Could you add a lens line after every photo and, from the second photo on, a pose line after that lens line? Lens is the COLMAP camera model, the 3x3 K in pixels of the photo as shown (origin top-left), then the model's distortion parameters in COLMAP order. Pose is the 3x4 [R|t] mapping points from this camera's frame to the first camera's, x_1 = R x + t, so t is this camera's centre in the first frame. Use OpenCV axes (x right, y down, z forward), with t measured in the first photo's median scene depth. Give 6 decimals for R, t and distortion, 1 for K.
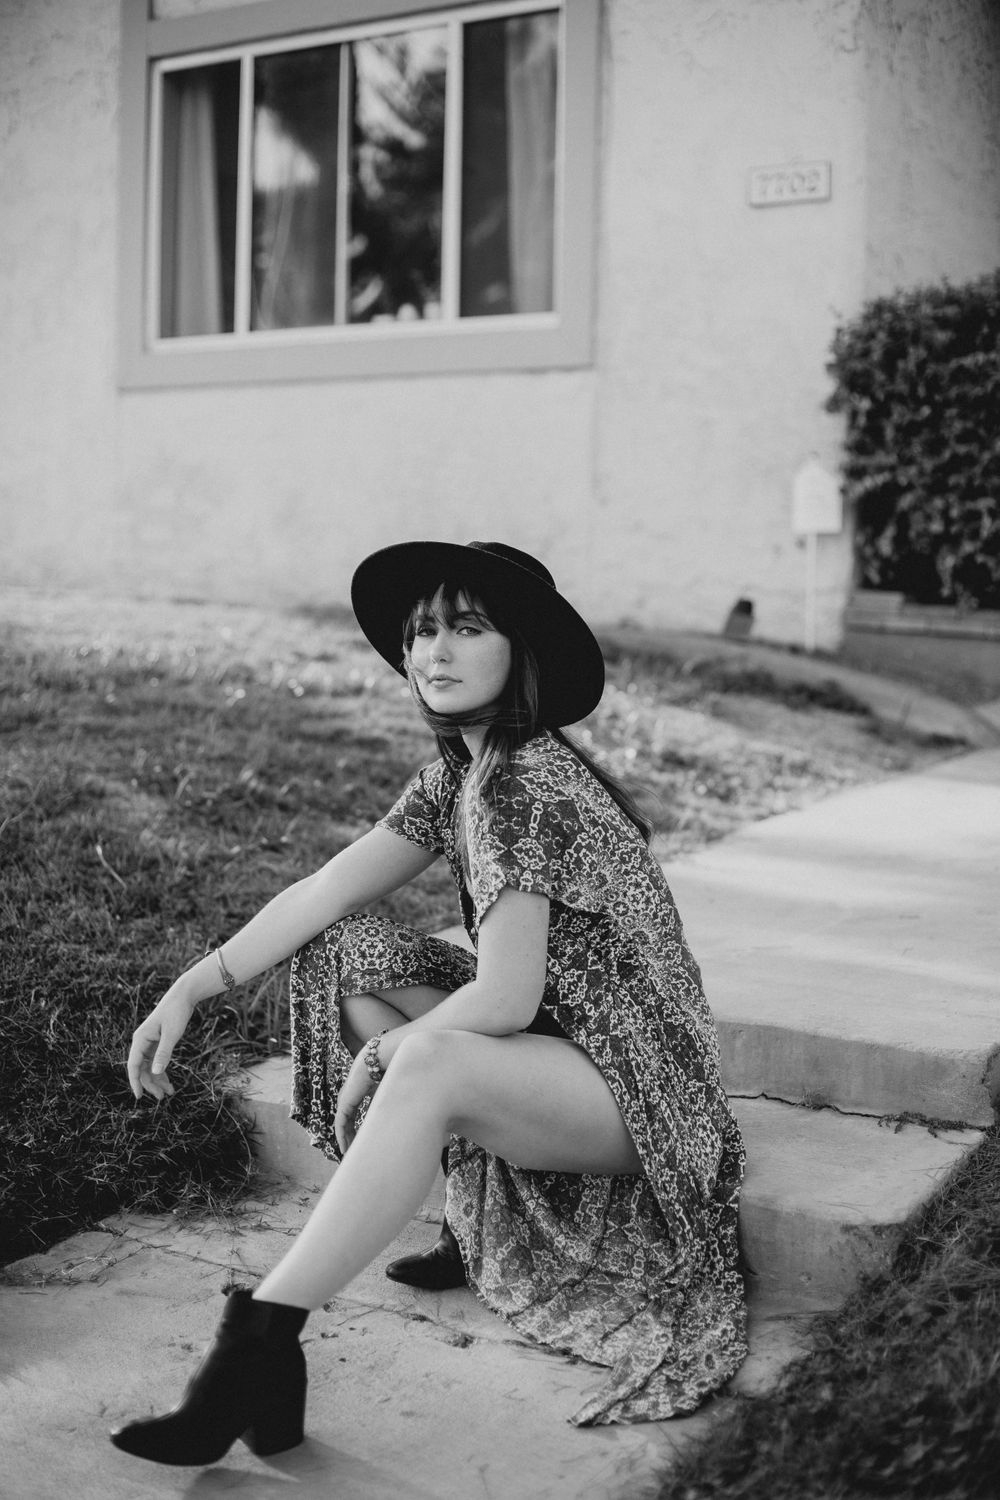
lens RADIAL K [[2148.1, 0, 500.0], [0, 2148.1, 750.0], [0, 0, 1]] dist [-0.131392, 0.035170]
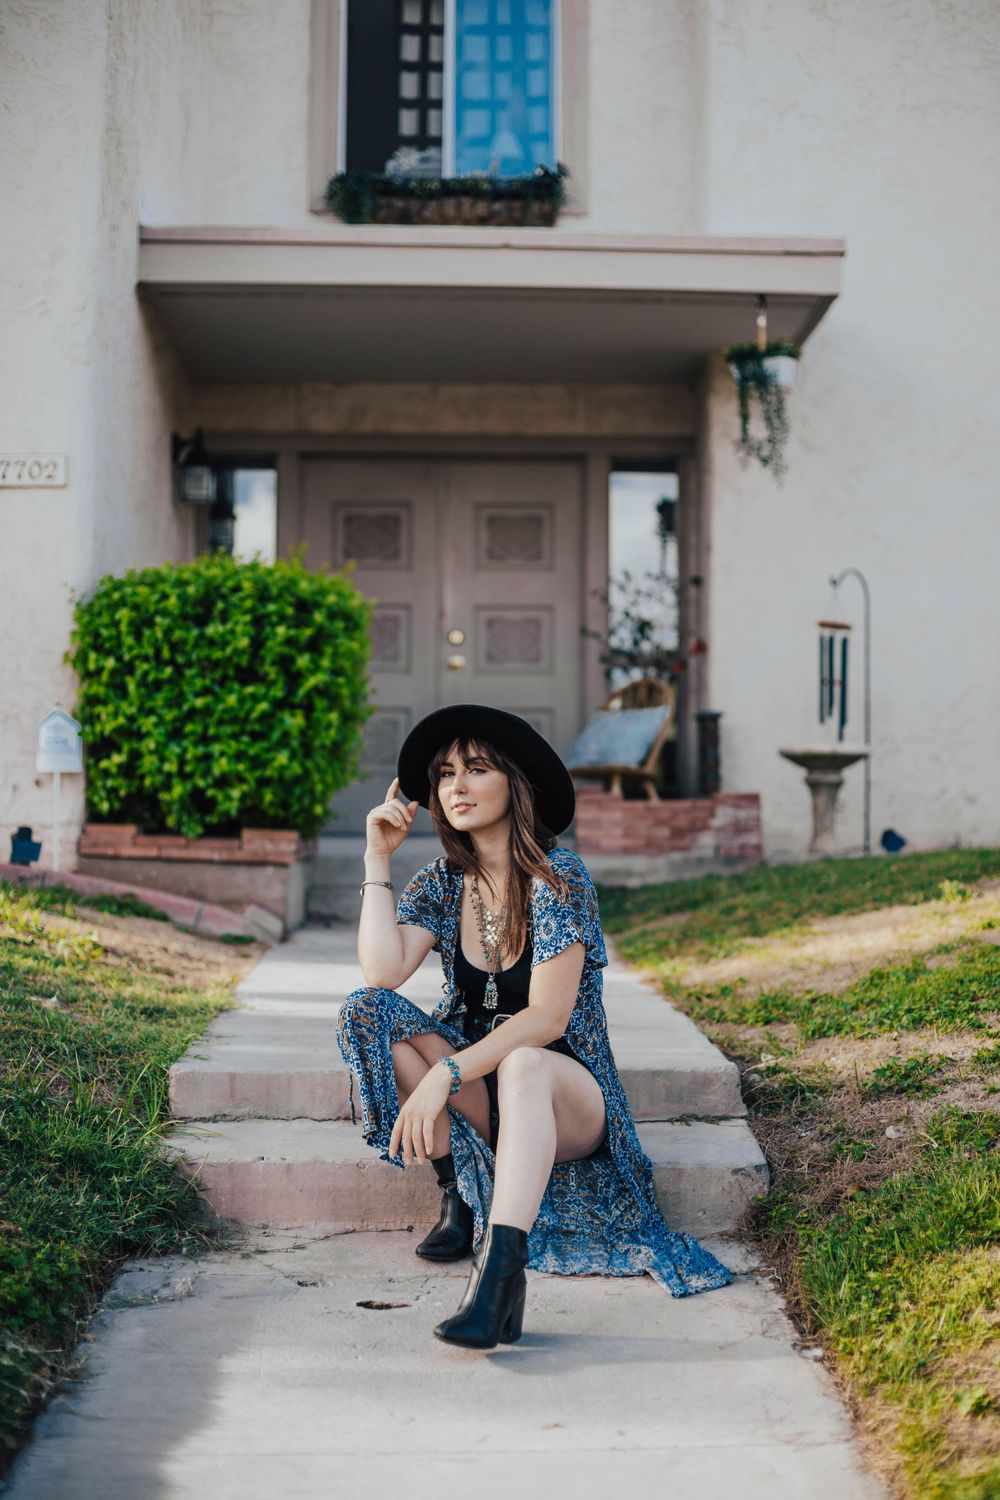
lens RADIAL K [[2148.1, 0, 500.0], [0, 2148.1, 750.0], [0, 0, 1]] dist [-0.131392, 0.035170]
pose [[0.809300, 0.032700, 0.586484, -0.349649], [0.052202, 0.990495, -0.127261, 0.046590], [-0.585071, 0.133609, 0.799901, -0.056743]]
